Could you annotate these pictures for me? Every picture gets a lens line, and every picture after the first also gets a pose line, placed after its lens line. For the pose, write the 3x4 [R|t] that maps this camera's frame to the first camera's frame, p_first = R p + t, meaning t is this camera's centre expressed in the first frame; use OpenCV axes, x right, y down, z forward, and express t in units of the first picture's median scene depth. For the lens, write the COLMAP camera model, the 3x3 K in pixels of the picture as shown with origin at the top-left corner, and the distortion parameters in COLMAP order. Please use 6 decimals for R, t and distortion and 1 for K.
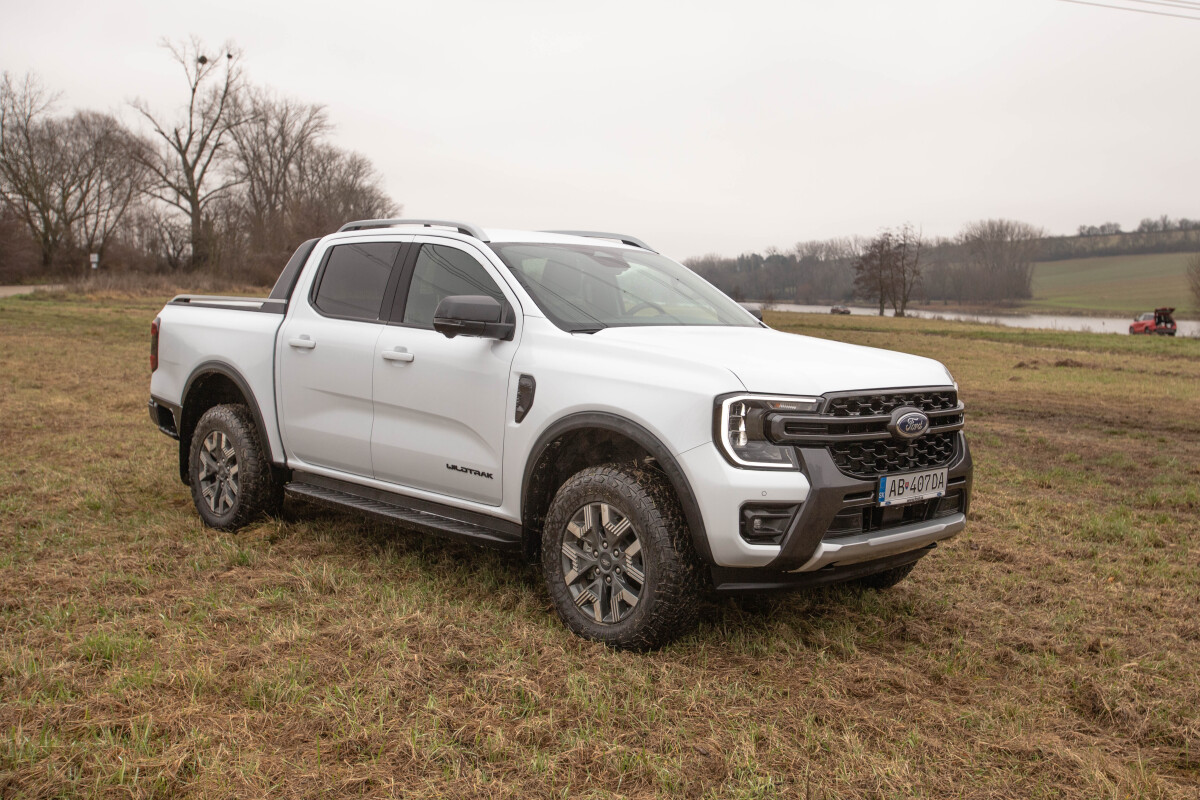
lens RADIAL K [[1221.6, 0, 634.8], [0, 1221.6, 388.6], [0, 0, 1]] dist [0.006903, 0.052035]
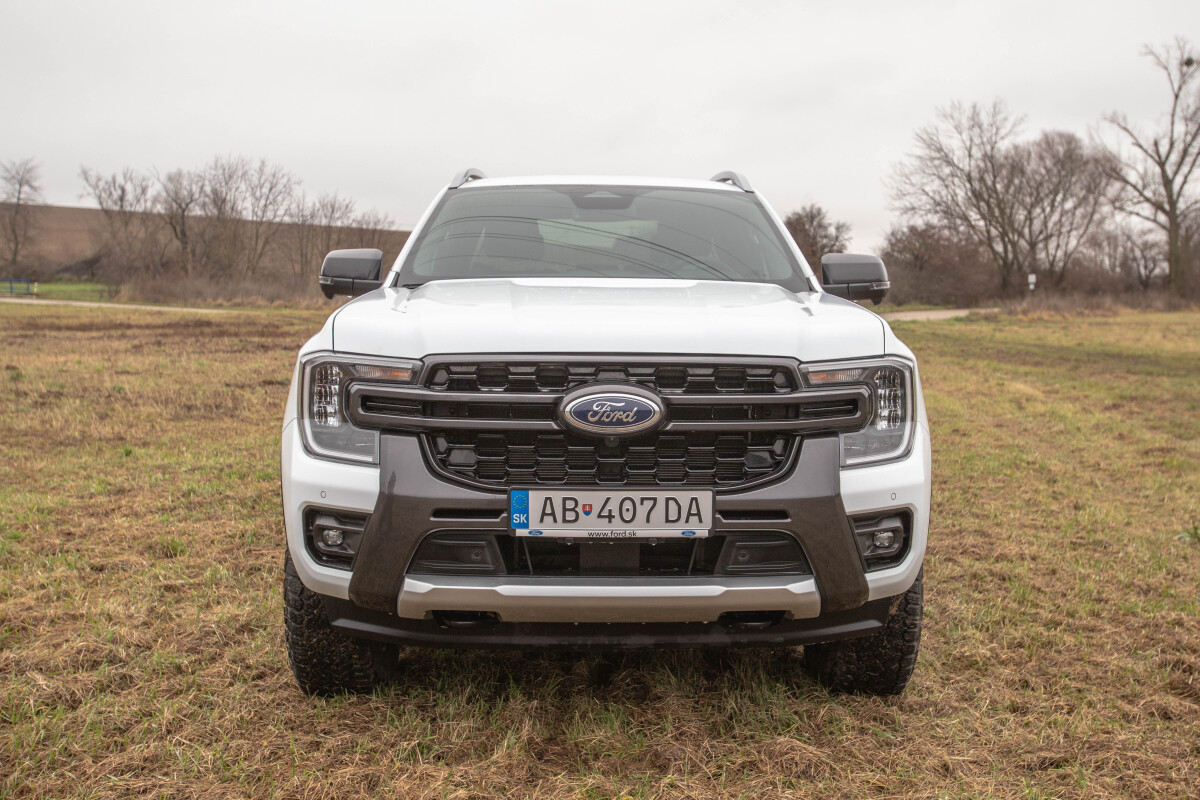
lens RADIAL K [[1284.9, 0, 618.2], [0, 1284.9, 391.1], [0, 0, 1]] dist [-0.001730, 0.048263]
pose [[0.725545, 0.025226, -0.687712, 0.613868], [-0.038698, 0.999242, -0.004173, 0.019211], [0.687086, 0.029640, 0.725971, 0.481770]]
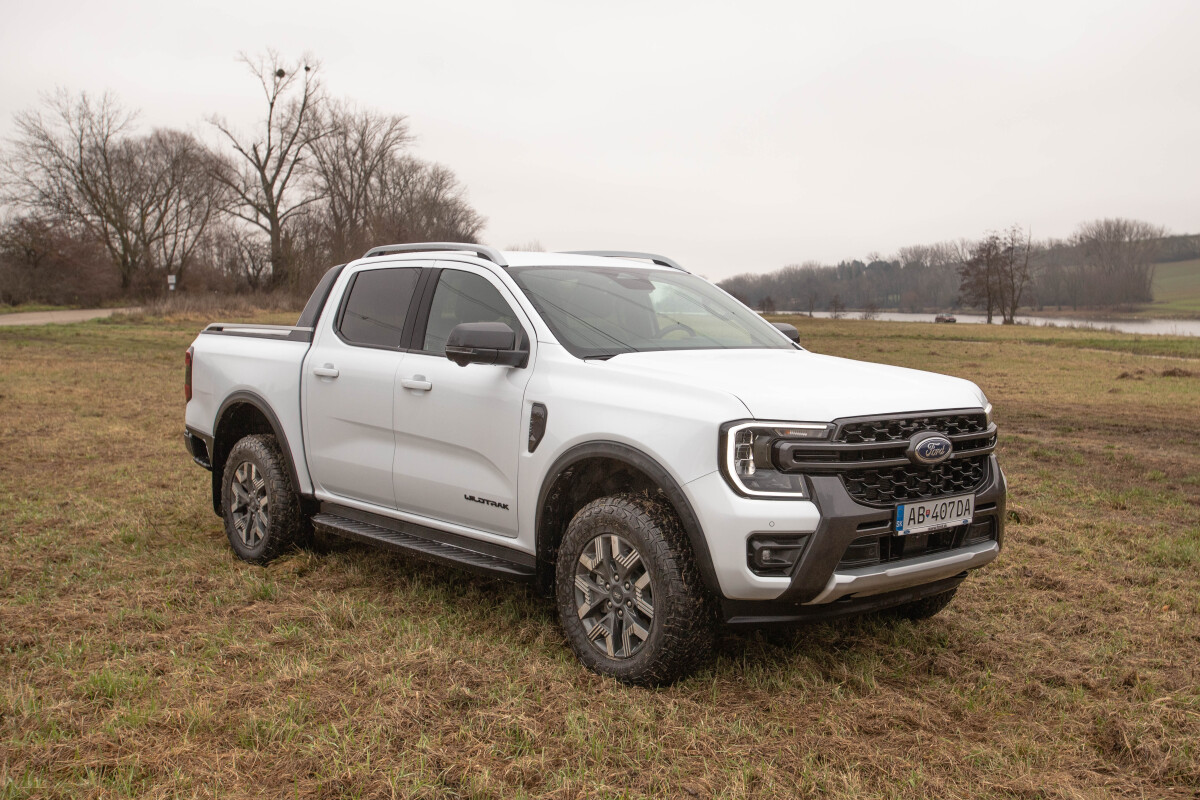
lens RADIAL K [[1278.7, 0, 666.2], [0, 1278.7, 399.8], [0, 0, 1]] dist [0.007364, 0.042553]
pose [[0.998615, -0.014875, -0.050460, 0.062298], [0.014685, 0.999884, -0.004138, -0.007926], [0.050516, 0.003392, 0.998717, -0.014325]]
